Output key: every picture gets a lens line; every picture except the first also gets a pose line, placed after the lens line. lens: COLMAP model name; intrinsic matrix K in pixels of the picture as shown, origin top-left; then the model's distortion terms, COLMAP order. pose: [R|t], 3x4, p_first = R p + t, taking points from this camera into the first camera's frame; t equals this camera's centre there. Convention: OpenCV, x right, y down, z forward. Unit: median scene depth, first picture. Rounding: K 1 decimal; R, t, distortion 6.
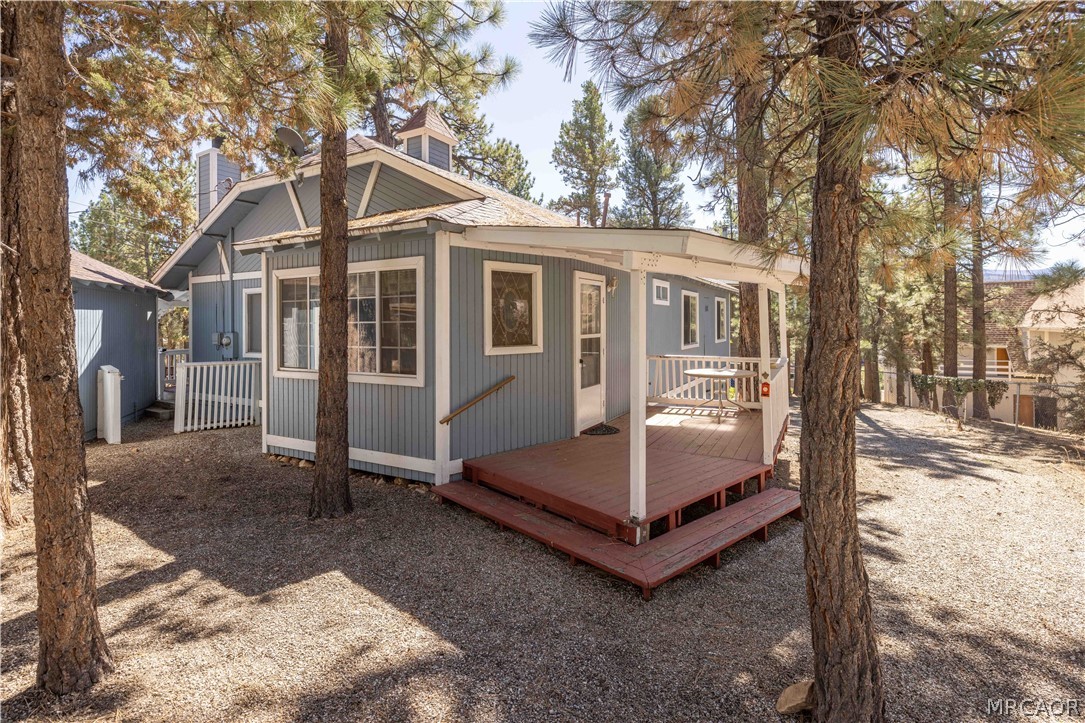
lens RADIAL K [[521.7, 0, 542.2], [0, 521.7, 316.2], [0, 0, 1]] dist [-0.001445, -0.000290]
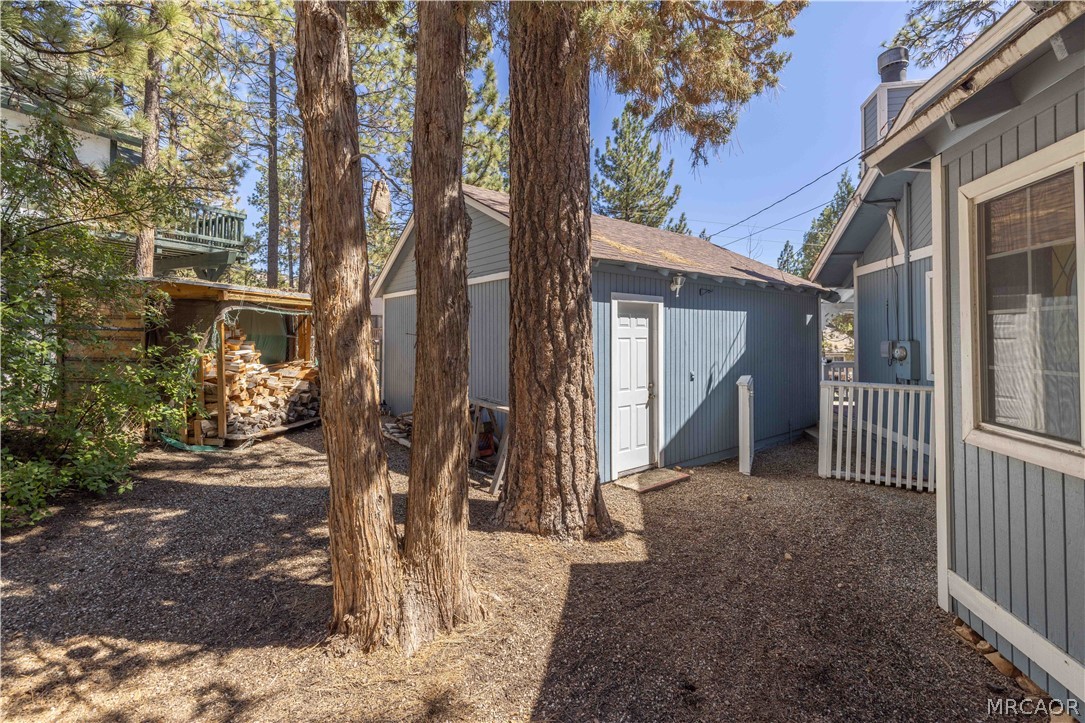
lens RADIAL K [[459.4, 0, 548.0], [0, 459.4, 328.8], [0, 0, 1]] dist [0.000227, 0.000274]
pose [[0.304930, -0.008651, -0.952335, -0.196610], [0.005622, 0.999958, -0.007283, 0.019572], [0.952358, -0.003134, 0.304966, 0.422249]]
